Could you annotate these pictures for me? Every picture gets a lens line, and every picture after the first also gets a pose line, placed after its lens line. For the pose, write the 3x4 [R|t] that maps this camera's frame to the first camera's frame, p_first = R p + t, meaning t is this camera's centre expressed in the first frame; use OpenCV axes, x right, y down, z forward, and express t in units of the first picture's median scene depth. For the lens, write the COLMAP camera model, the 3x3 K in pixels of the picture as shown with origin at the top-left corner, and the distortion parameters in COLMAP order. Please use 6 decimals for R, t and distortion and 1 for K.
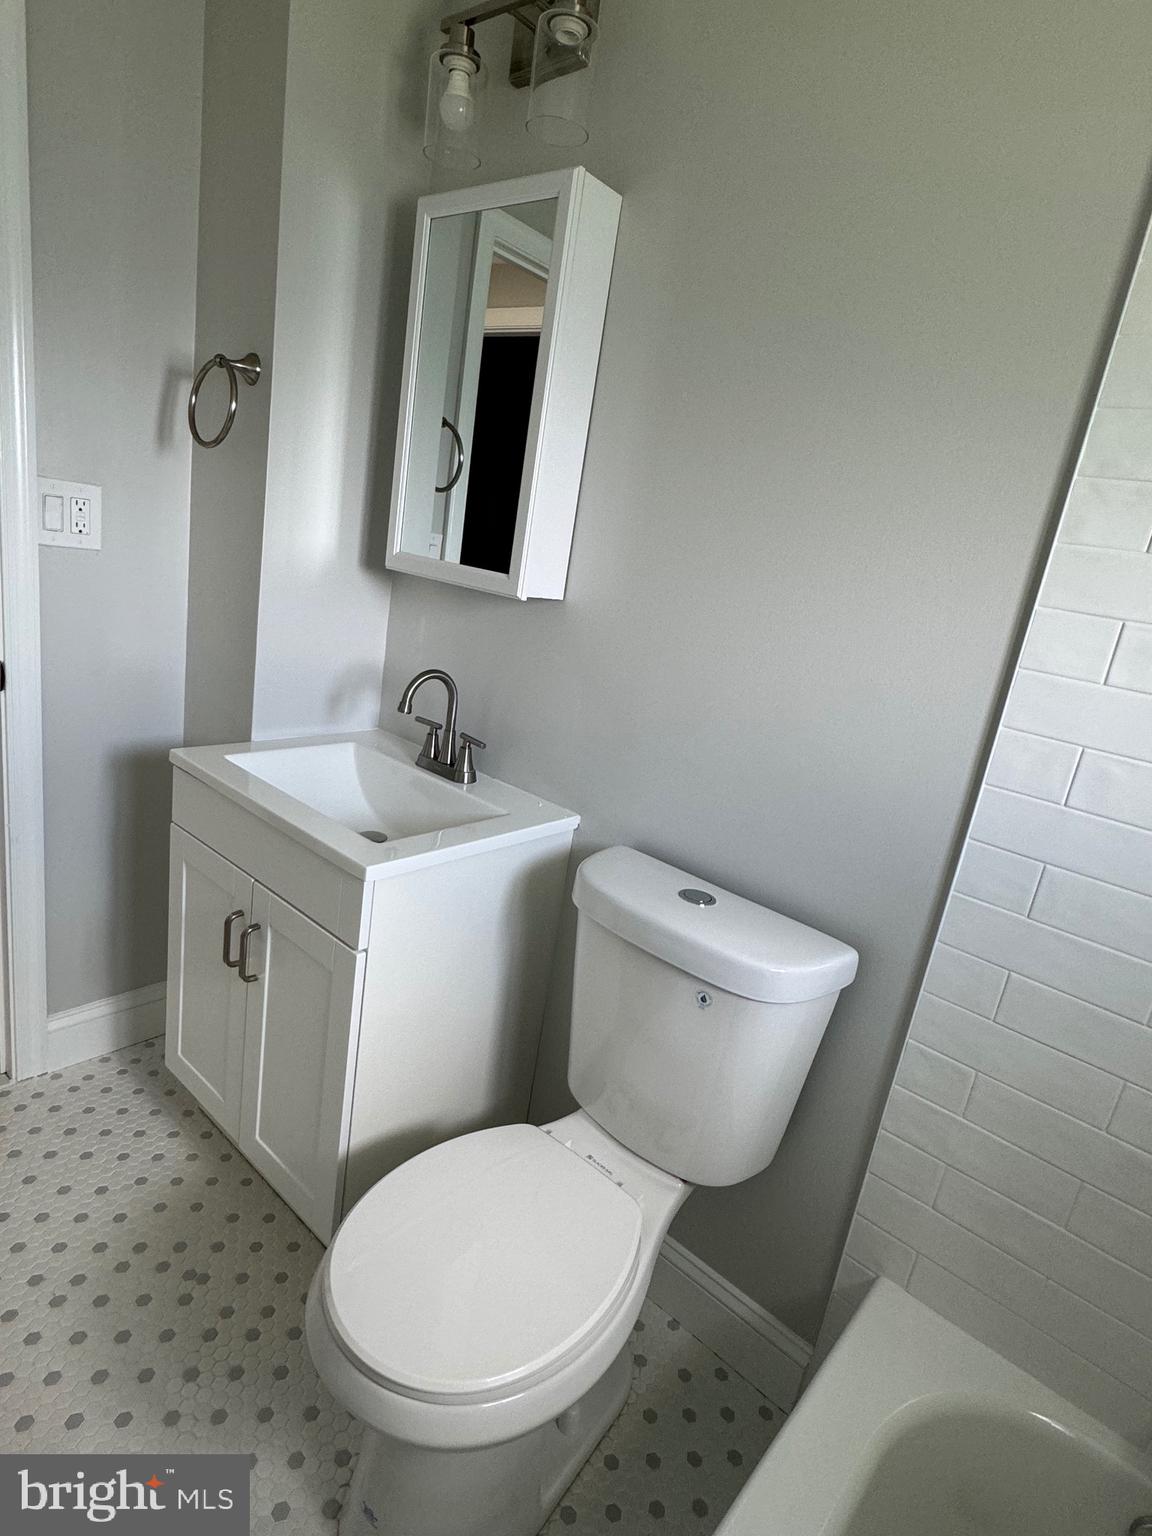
lens RADIAL K [[807.0, 0, 574.4], [0, 807.0, 775.7], [0, 0, 1]] dist [-0.000309, -0.000620]
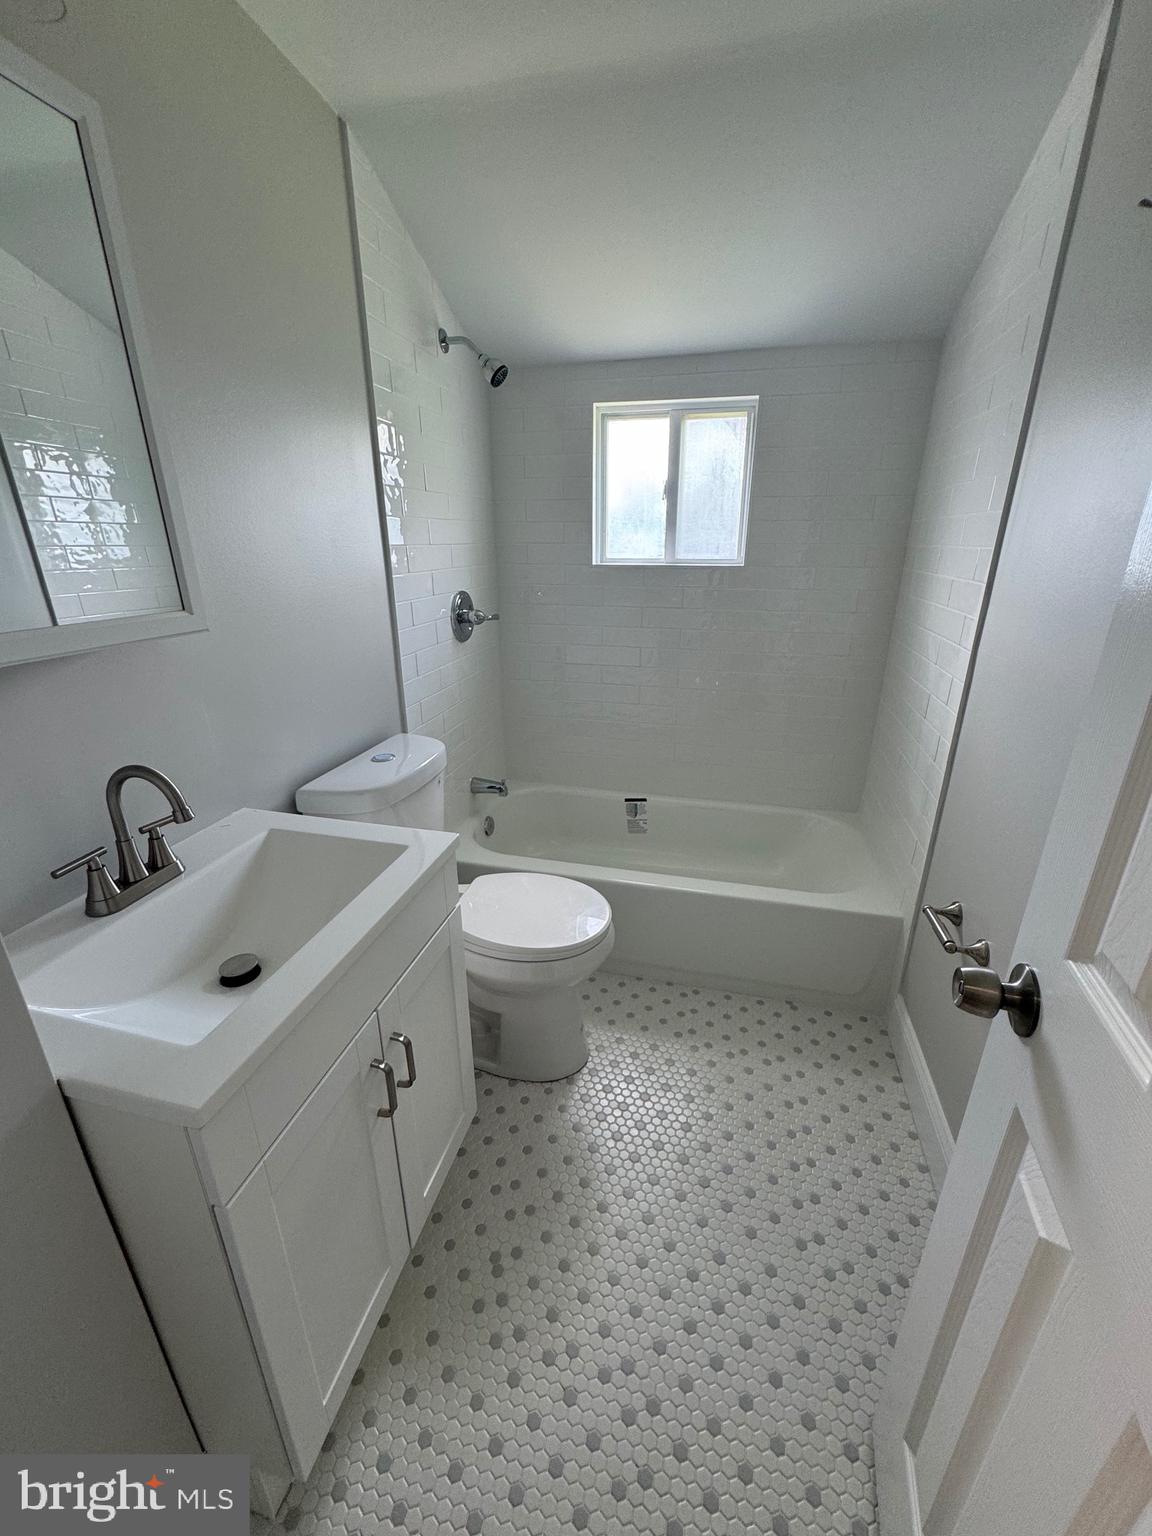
lens RADIAL K [[617.9, 0, 579.5], [0, 617.9, 767.5], [0, 0, 1]] dist [-0.003451, 0.000504]
pose [[-0.442697, -0.454722, 0.772818, -0.887733], [0.175297, 0.801354, 0.571929, -0.425904], [-0.879369, 0.388663, -0.275046, 0.874890]]
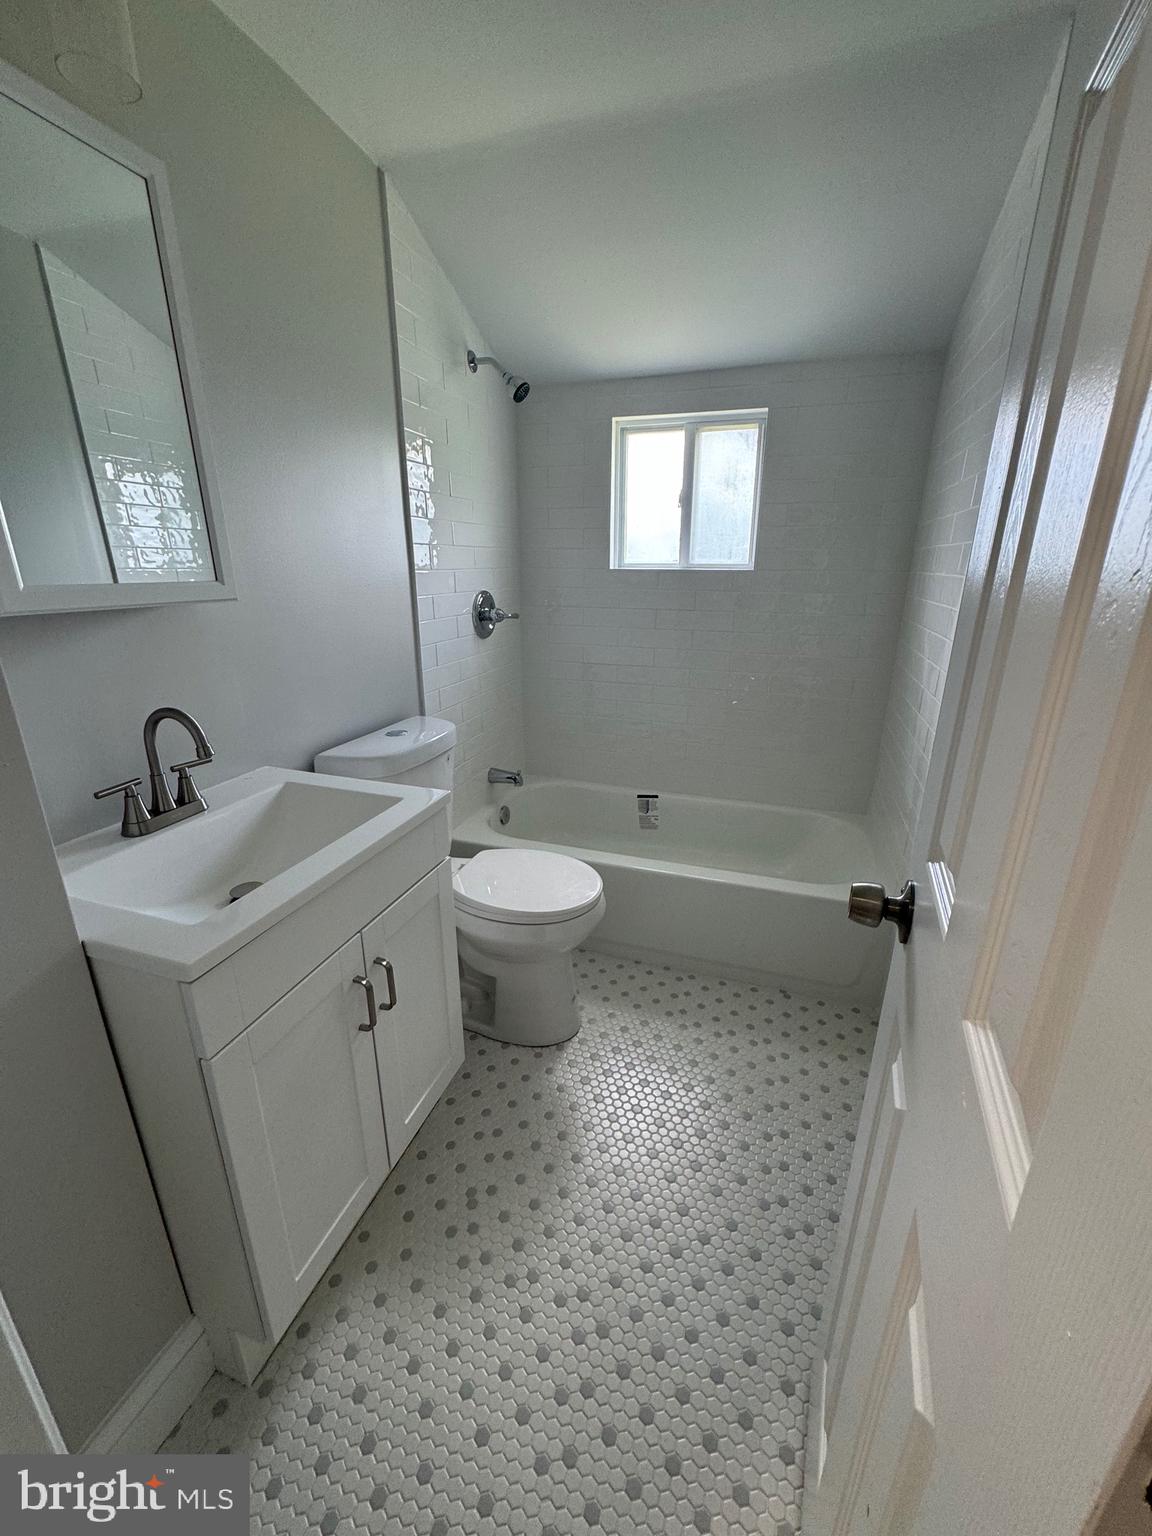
lens RADIAL K [[617.9, 0, 580.6], [0, 617.9, 767.4], [0, 0, 1]] dist [-0.003451, 0.000504]
pose [[-0.372352, -0.439626, 0.817363, -1.020234], [0.188982, 0.826326, 0.530538, -0.386458], [-0.908647, 0.352015, -0.224603, 0.841488]]
